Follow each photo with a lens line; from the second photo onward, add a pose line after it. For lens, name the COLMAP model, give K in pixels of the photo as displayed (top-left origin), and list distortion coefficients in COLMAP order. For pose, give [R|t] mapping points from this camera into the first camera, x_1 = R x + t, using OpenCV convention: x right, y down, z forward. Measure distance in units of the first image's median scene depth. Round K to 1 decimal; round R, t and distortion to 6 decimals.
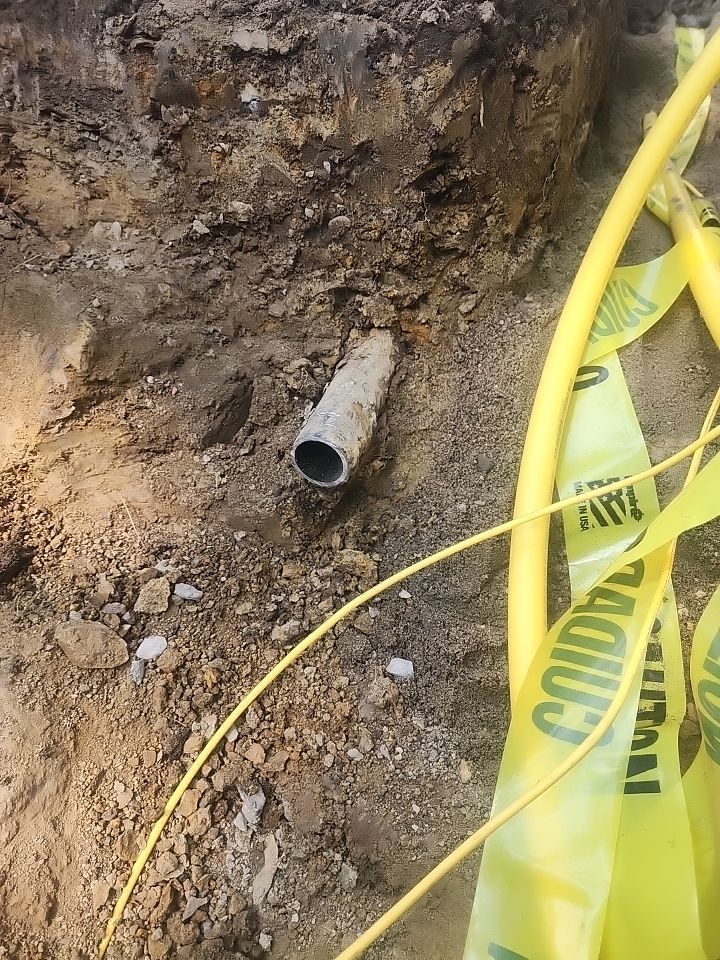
lens RADIAL K [[667.7, 0, 360.0], [0, 667.7, 480.0], [0, 0, 1]] dist [-0.000909, -0.000295]
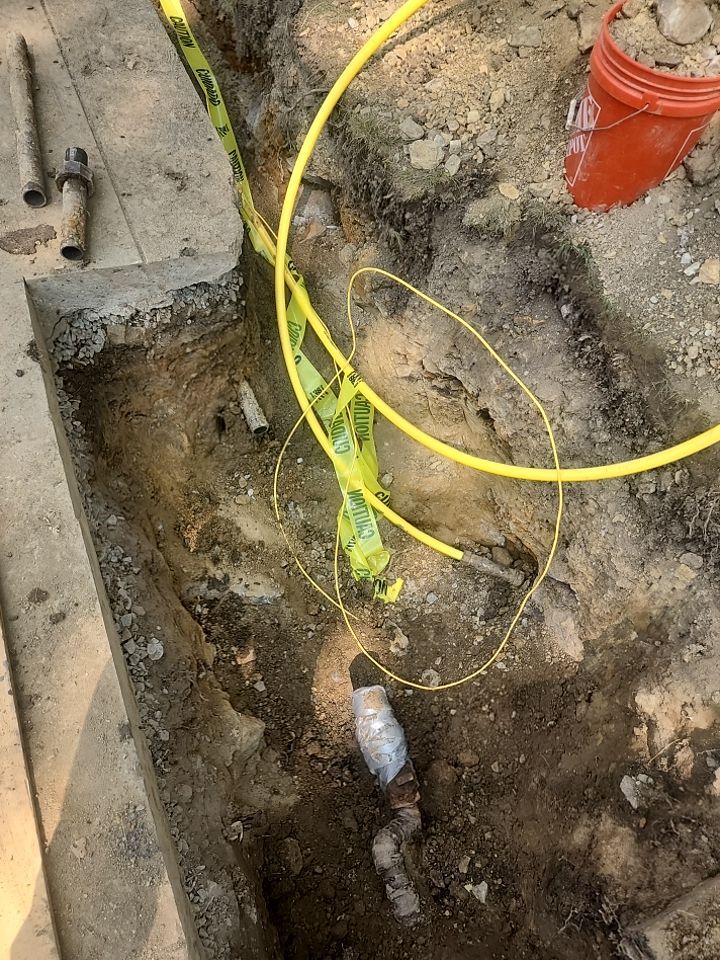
lens RADIAL K [[667.7, 0, 360.0], [0, 667.7, 480.0], [0, 0, 1]] dist [-0.000909, -0.000295]
pose [[0.739227, -0.584915, 0.333794, -1.020398], [0.346319, 0.755248, 0.556474, -1.646597], [-0.577587, -0.295761, 0.760867, -2.189682]]
